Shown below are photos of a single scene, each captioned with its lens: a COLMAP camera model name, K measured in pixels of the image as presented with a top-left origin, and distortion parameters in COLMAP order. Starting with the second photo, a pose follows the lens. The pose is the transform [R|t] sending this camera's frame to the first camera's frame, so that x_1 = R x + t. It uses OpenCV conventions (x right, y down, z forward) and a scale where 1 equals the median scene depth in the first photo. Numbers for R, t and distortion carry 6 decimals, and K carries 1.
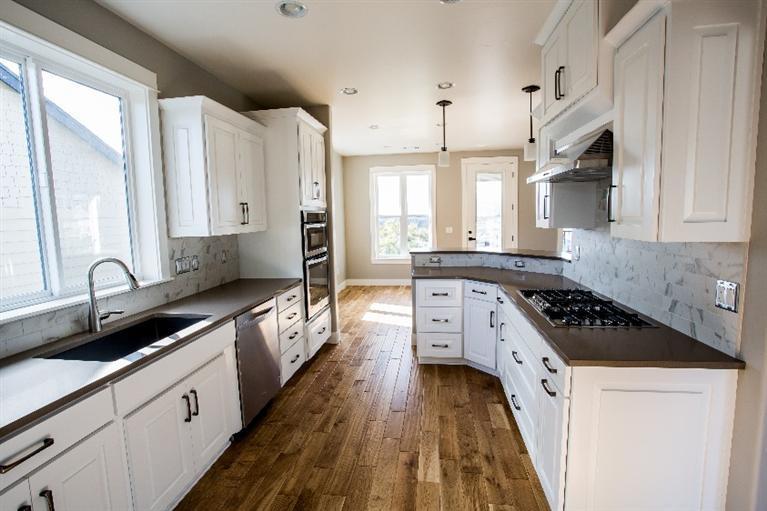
lens RADIAL K [[370.5, 0, 381.5], [0, 370.5, 254.3], [0, 0, 1]] dist [-0.072014, 0.029436]
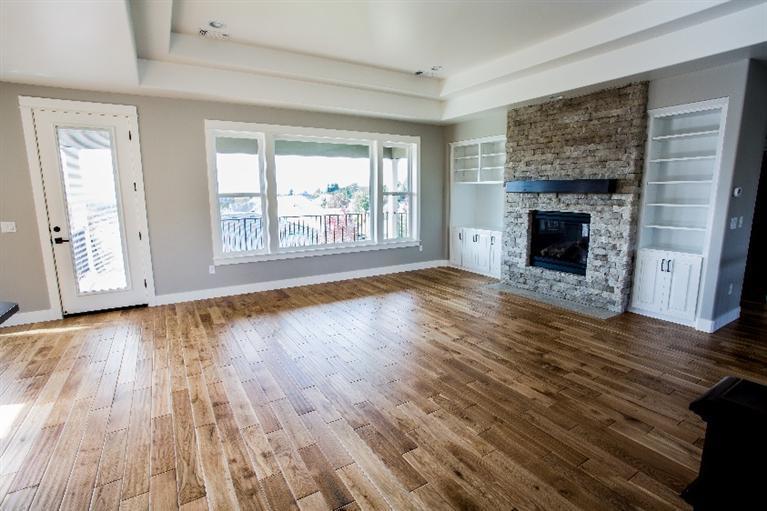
lens RADIAL K [[370.5, 0, 381.5], [0, 370.5, 254.3], [0, 0, 1]] dist [-0.072014, 0.029436]
pose [[0.773423, -0.082126, 0.628548, 0.632728], [0.052252, 0.996457, 0.065901, -0.068712], [-0.631733, -0.018126, 0.774974, 0.524071]]
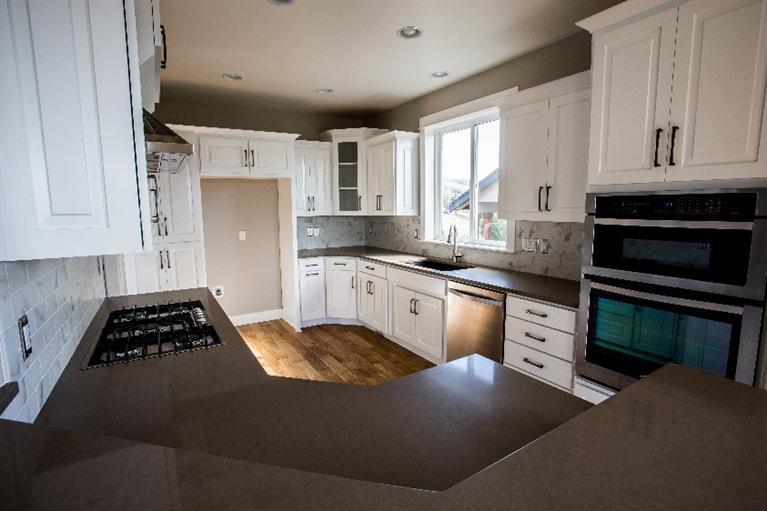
lens RADIAL K [[370.5, 0, 381.5], [0, 370.5, 254.3], [0, 0, 1]] dist [-0.072014, 0.029436]
pose [[-0.771390, 0.112586, -0.626324, 0.425104], [-0.037831, 0.974371, 0.221743, -0.142506], [0.635238, 0.194745, -0.747360, 1.272649]]
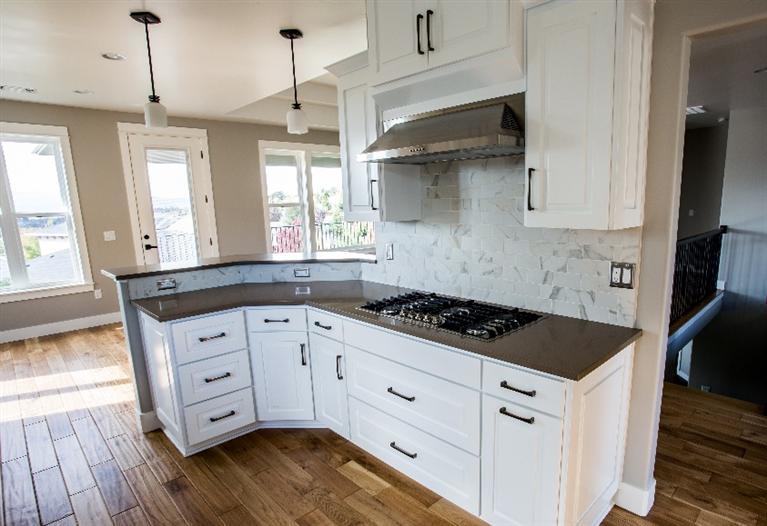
lens RADIAL K [[433.3, 0, 430.5], [0, 433.3, 285.2], [0, 0, 1]] dist [-0.086629, 0.037234]
pose [[0.578075, -0.143678, 0.803235, -0.195221], [0.091421, 0.989582, 0.111216, -0.024250], [-0.810846, 0.009141, 0.585188, 0.299257]]
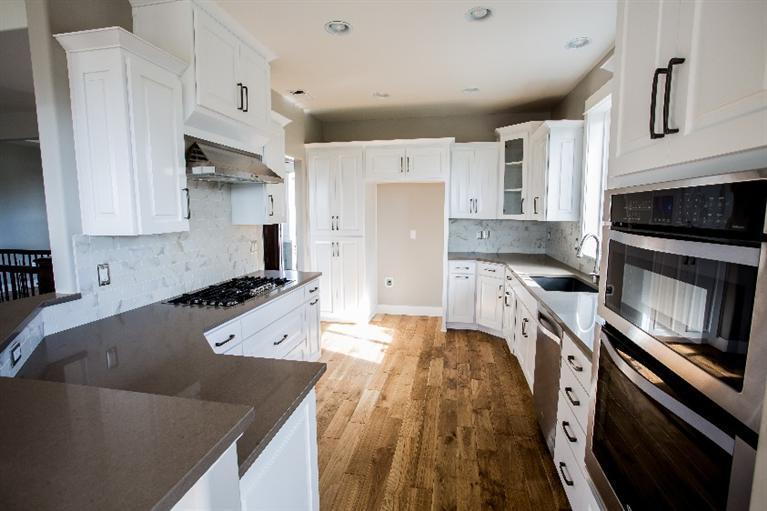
lens RADIAL K [[370.5, 0, 381.5], [0, 370.5, 254.3], [0, 0, 1]] dist [-0.072014, 0.029436]
pose [[-0.998322, 0.019136, 0.054647, -0.000788], [0.030696, 0.975175, 0.219298, -0.146048], [-0.049094, 0.220607, -0.974126, 1.417163]]
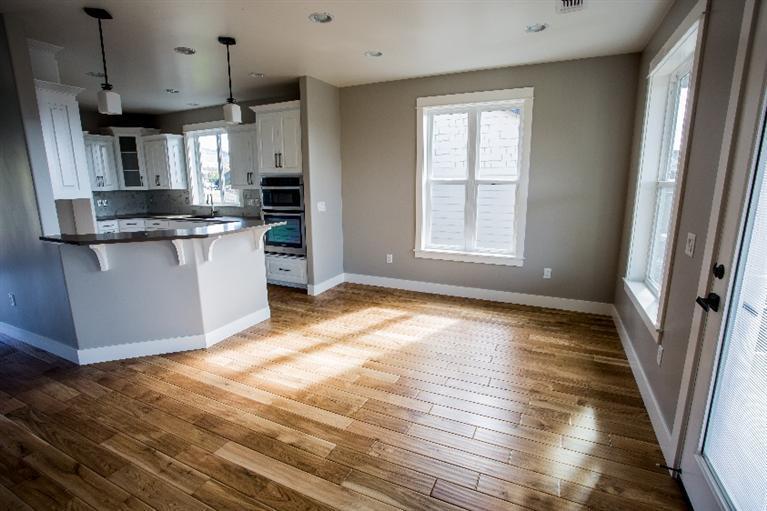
lens RADIAL K [[370.5, 0, 381.5], [0, 370.5, 254.3], [0, 0, 1]] dist [-0.072014, 0.029436]
pose [[-0.300489, 0.214251, -0.929410, 1.095743], [-0.085122, 0.964531, 0.249869, -0.232596], [0.949979, 0.154196, -0.271593, 1.956899]]
